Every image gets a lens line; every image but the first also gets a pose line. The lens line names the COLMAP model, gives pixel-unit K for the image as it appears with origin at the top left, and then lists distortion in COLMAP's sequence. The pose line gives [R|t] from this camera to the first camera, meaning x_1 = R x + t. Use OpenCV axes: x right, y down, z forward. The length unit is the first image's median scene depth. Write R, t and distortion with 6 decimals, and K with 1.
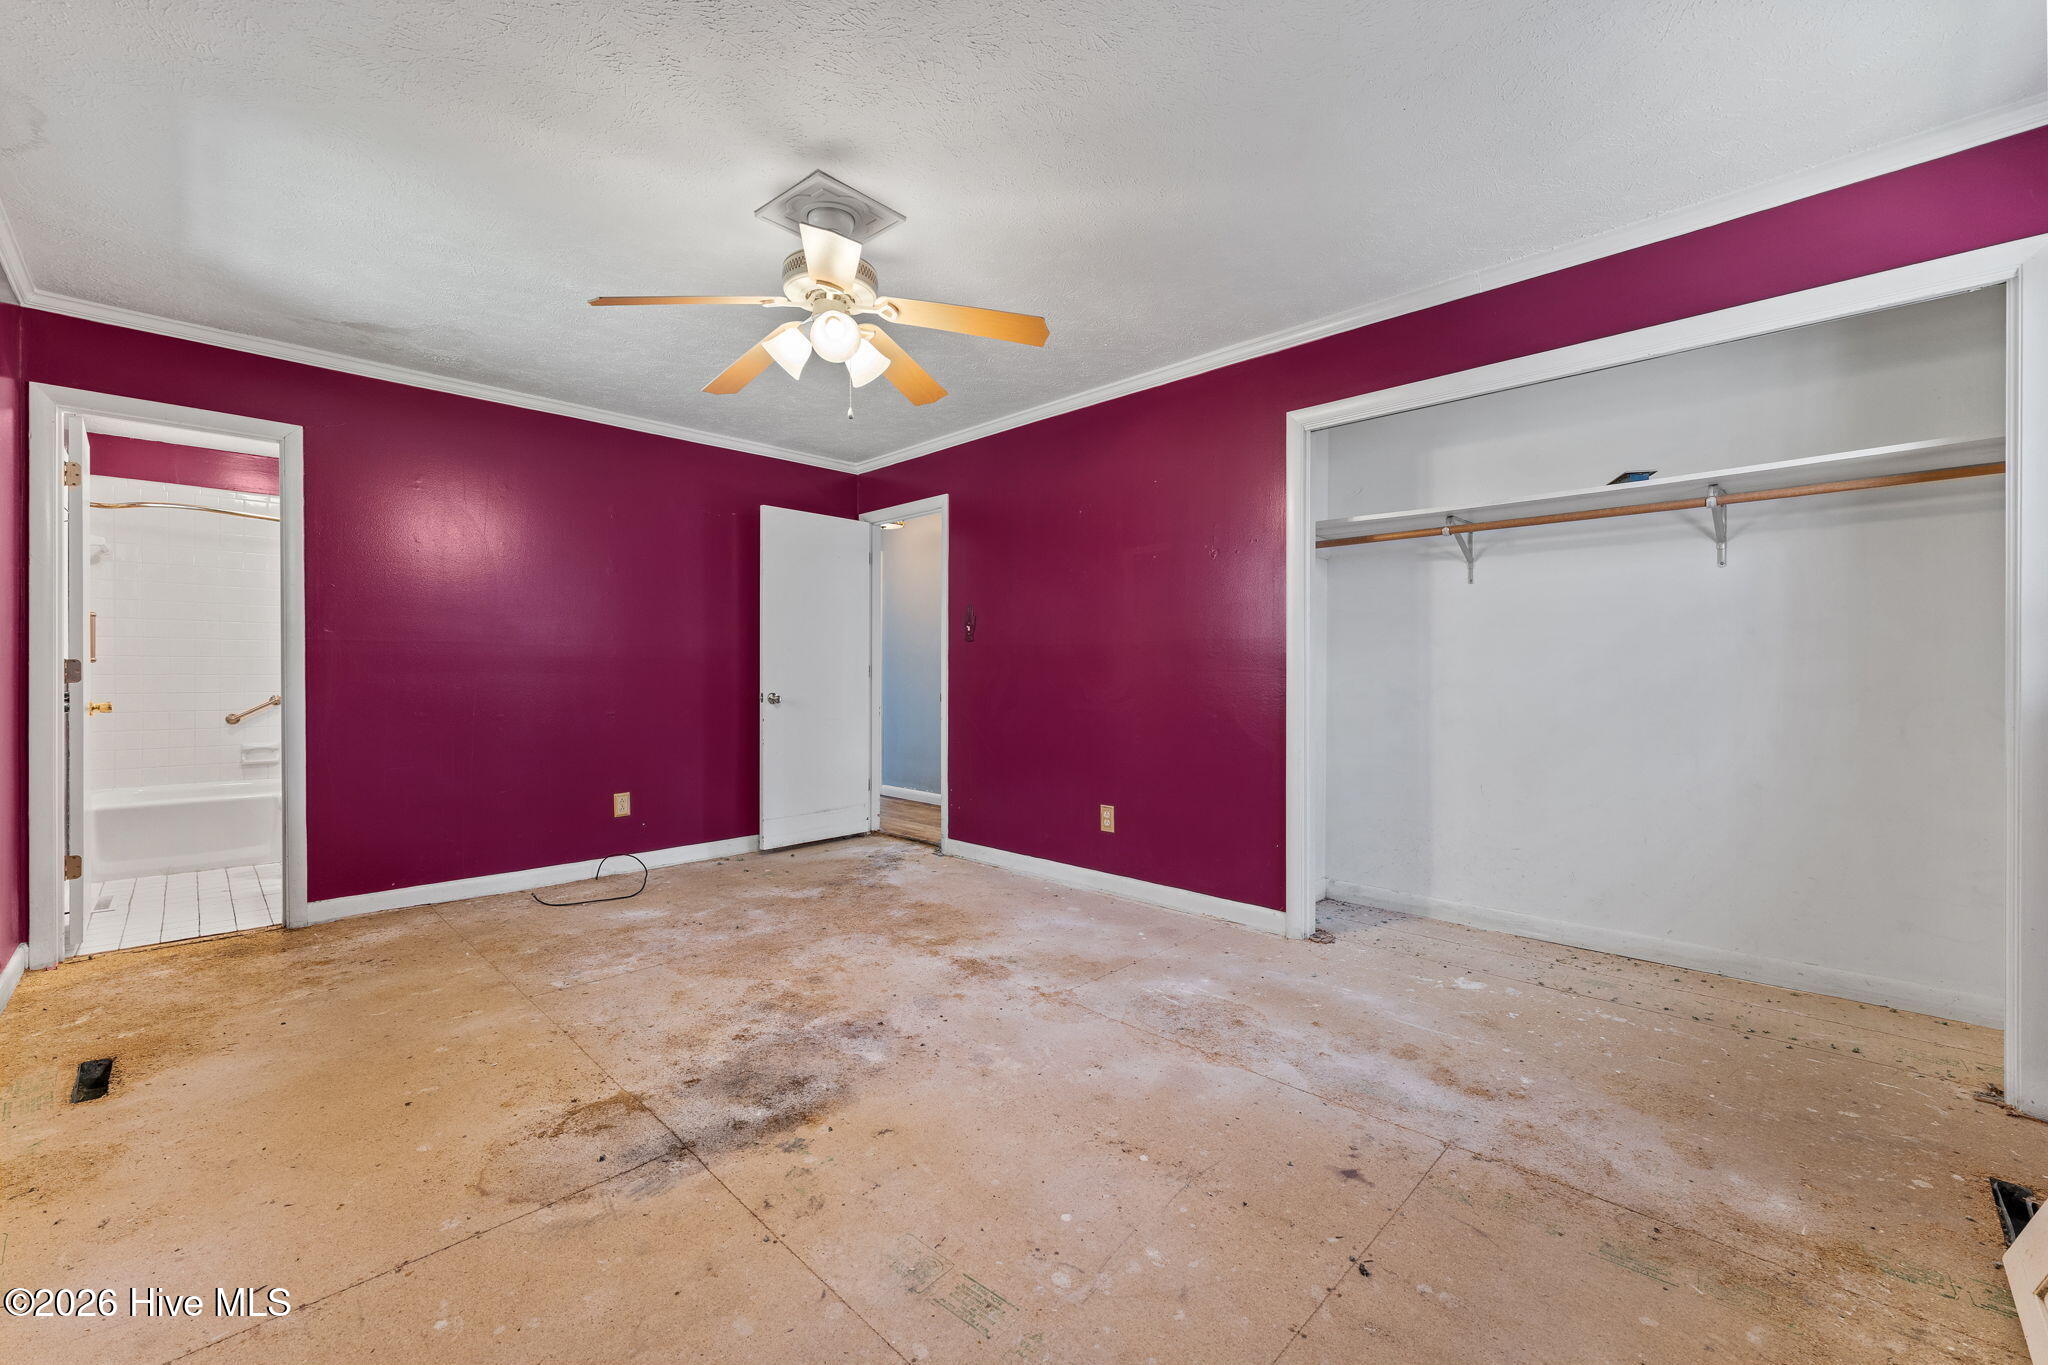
lens RADIAL K [[833.8, 0, 1024.0], [0, 833.8, 682.5], [0, 0, 1]] dist [-0.001494, -0.000119]
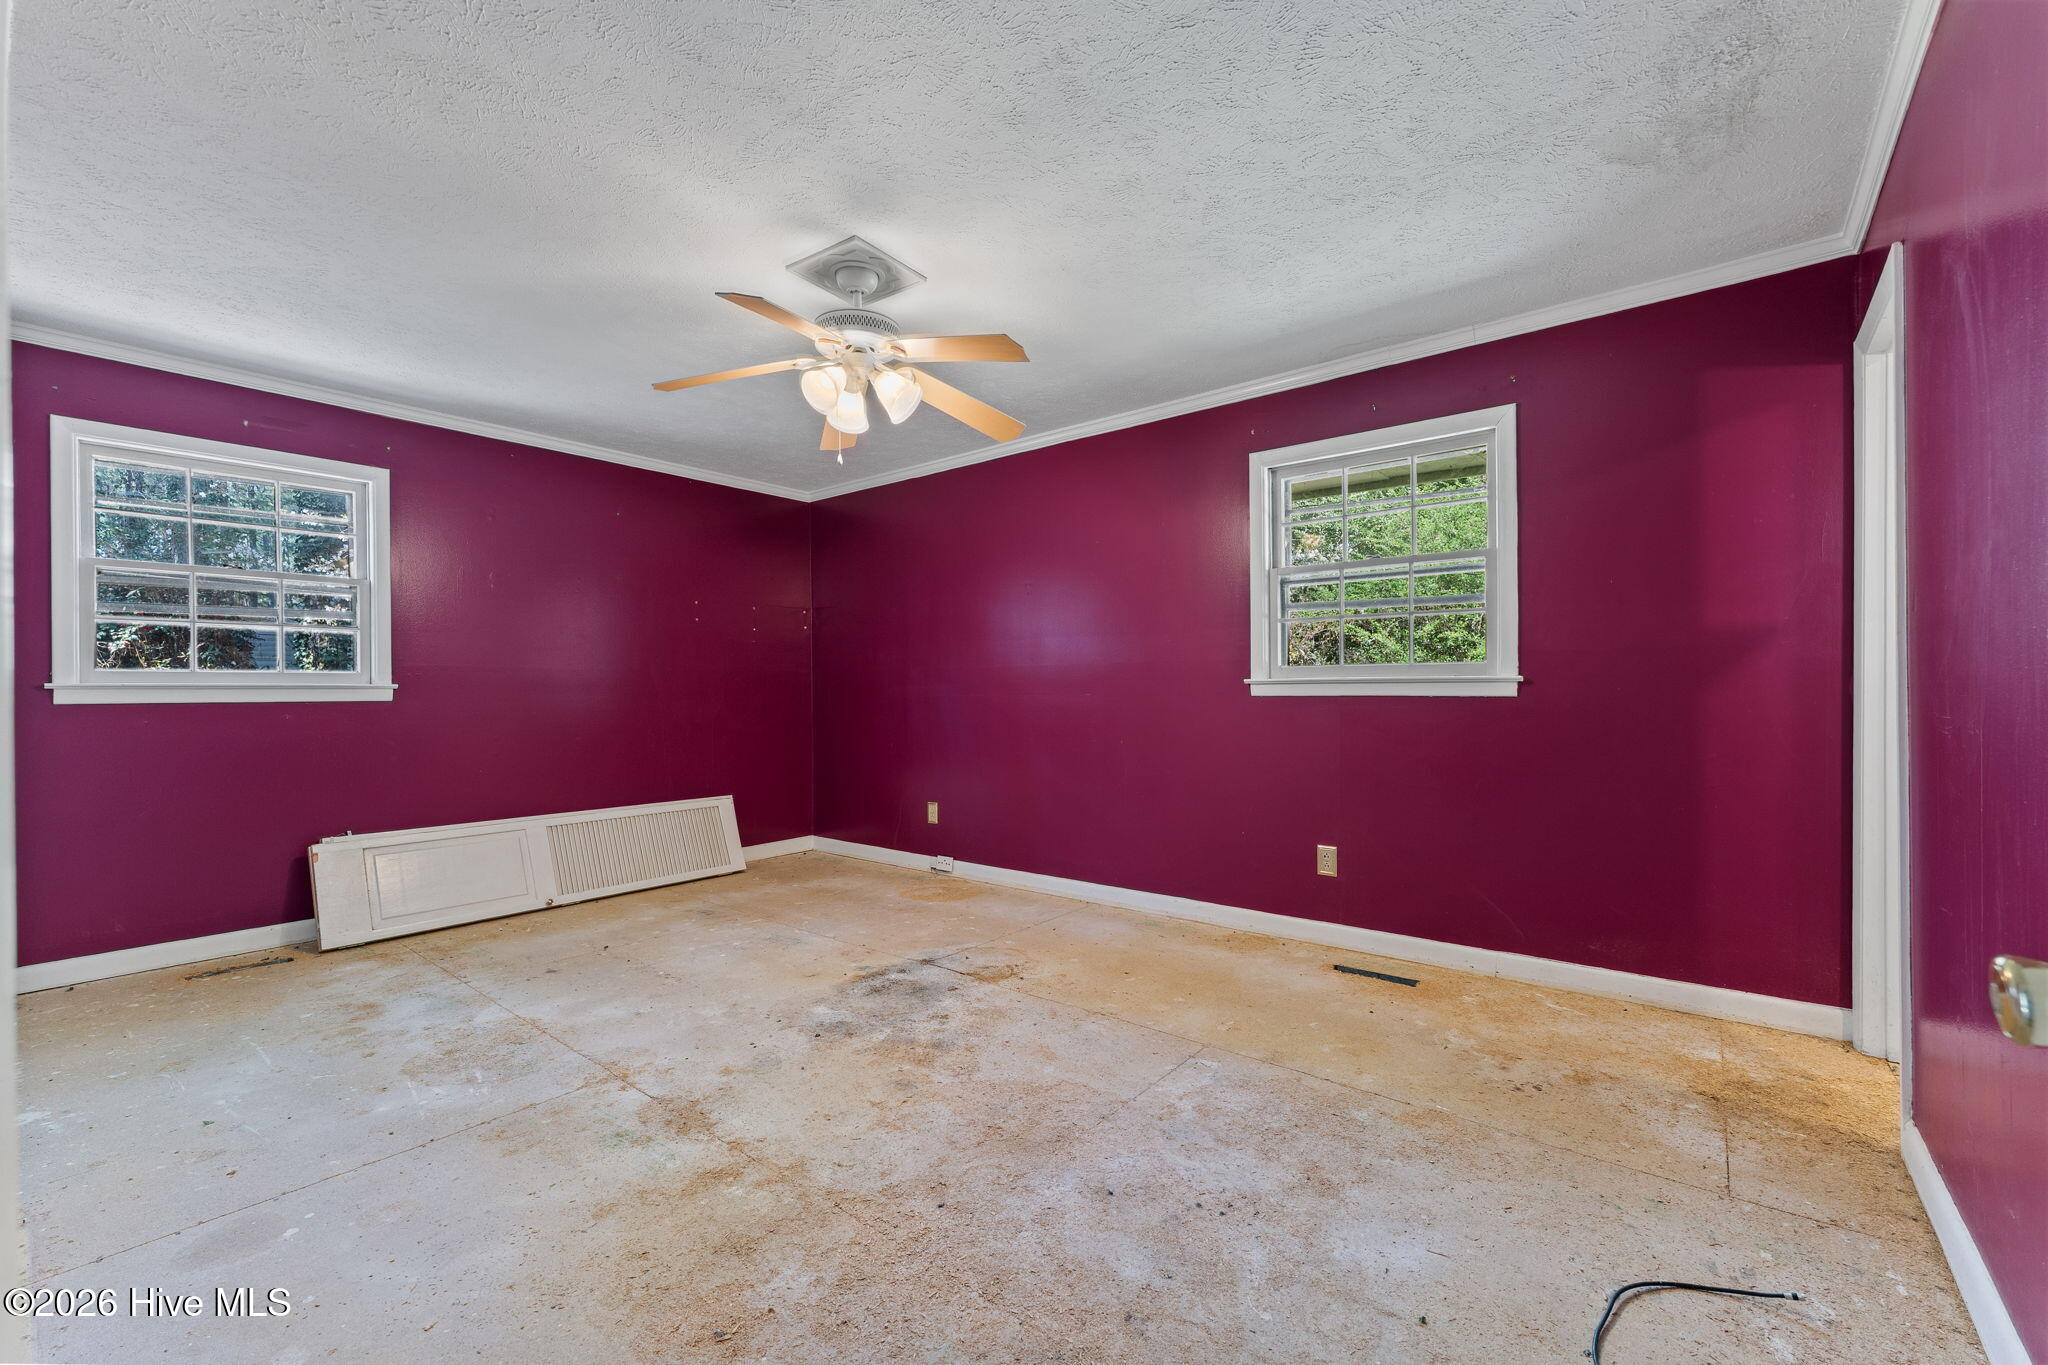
lens RADIAL K [[833.8, 0, 1024.0], [0, 833.8, 682.5], [0, 0, 1]] dist [-0.001494, -0.000119]
pose [[-0.995495, 0.006118, -0.094619, -0.322967], [0.005794, 0.999976, 0.003706, -0.031023], [0.094640, 0.003141, -0.995507, 1.996778]]
